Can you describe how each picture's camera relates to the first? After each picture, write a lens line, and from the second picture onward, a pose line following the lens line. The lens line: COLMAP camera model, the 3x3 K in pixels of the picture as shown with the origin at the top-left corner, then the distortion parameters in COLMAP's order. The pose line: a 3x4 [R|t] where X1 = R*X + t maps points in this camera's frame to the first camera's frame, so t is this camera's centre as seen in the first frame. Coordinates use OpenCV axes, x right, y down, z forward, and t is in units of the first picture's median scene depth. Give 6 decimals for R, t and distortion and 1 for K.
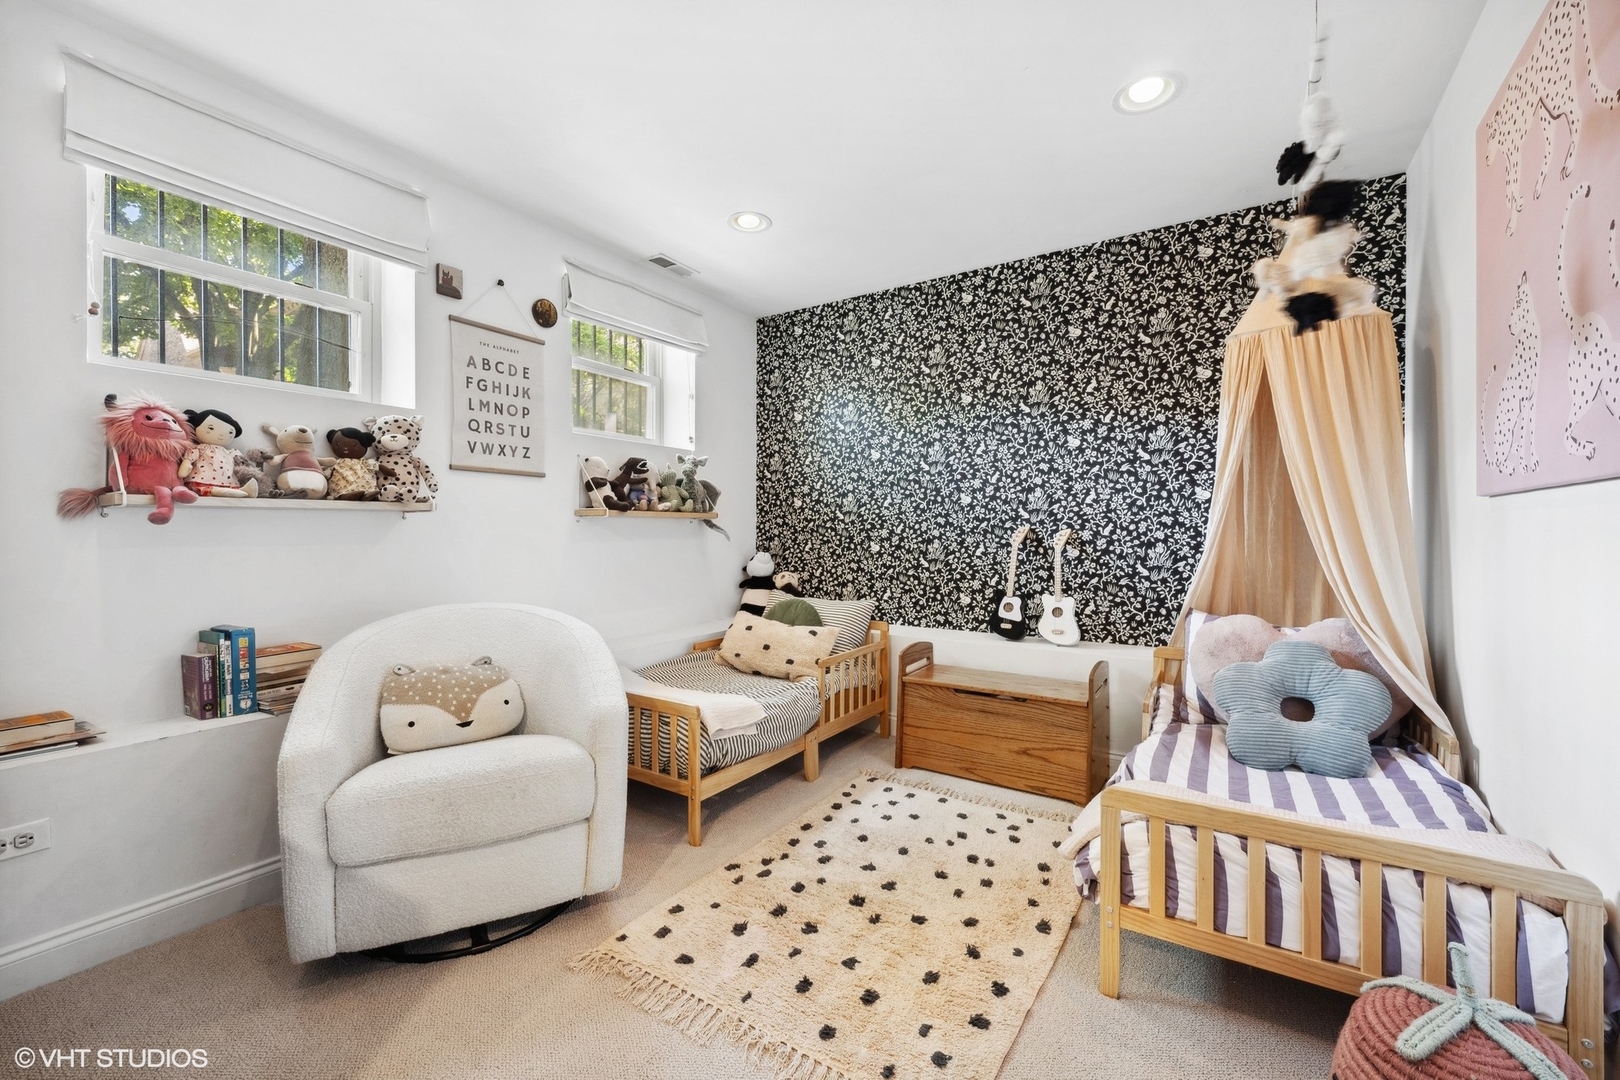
lens RADIAL K [[667.6, 0, 802.2], [0, 667.6, 531.4], [0, 0, 1]] dist [0.003288, -0.000220]
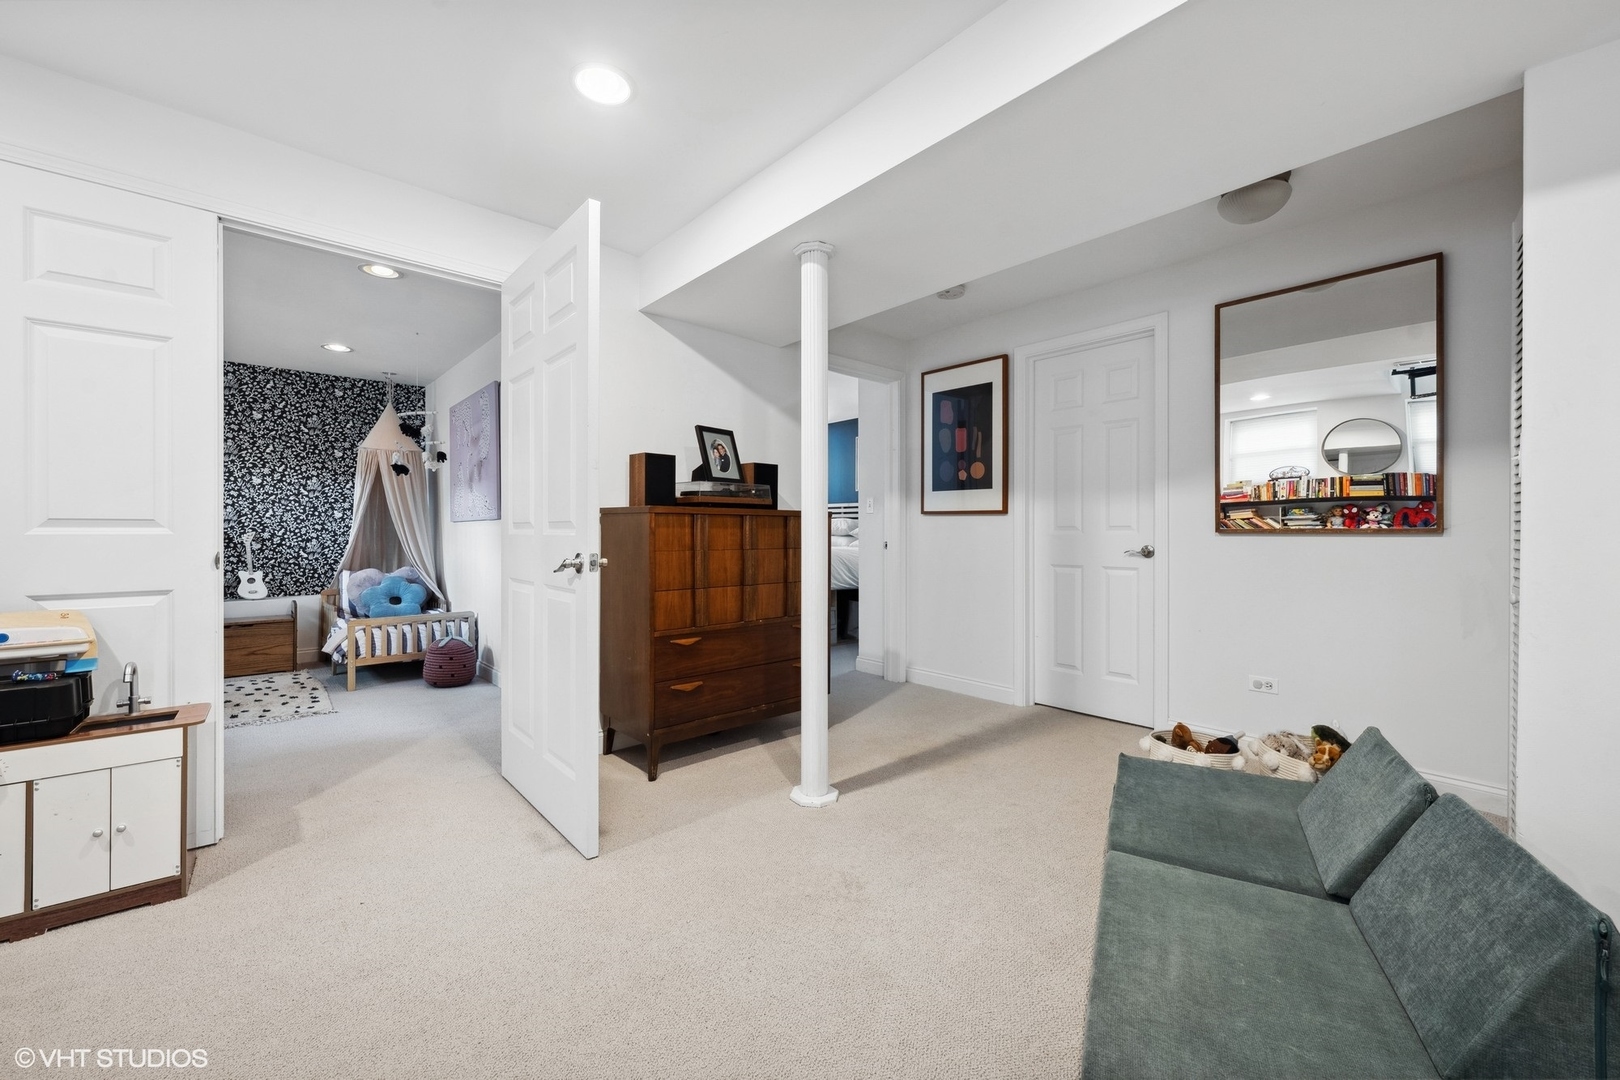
lens RADIAL K [[667.6, 0, 818.7], [0, 667.6, 531.0], [0, 0, 1]] dist [0.003288, -0.000220]
pose [[0.260413, 0.002623, 0.965494, -1.041852], [0.004661, 0.999981, -0.003973, 0.008924], [-0.965486, 0.005535, 0.260395, -0.985821]]
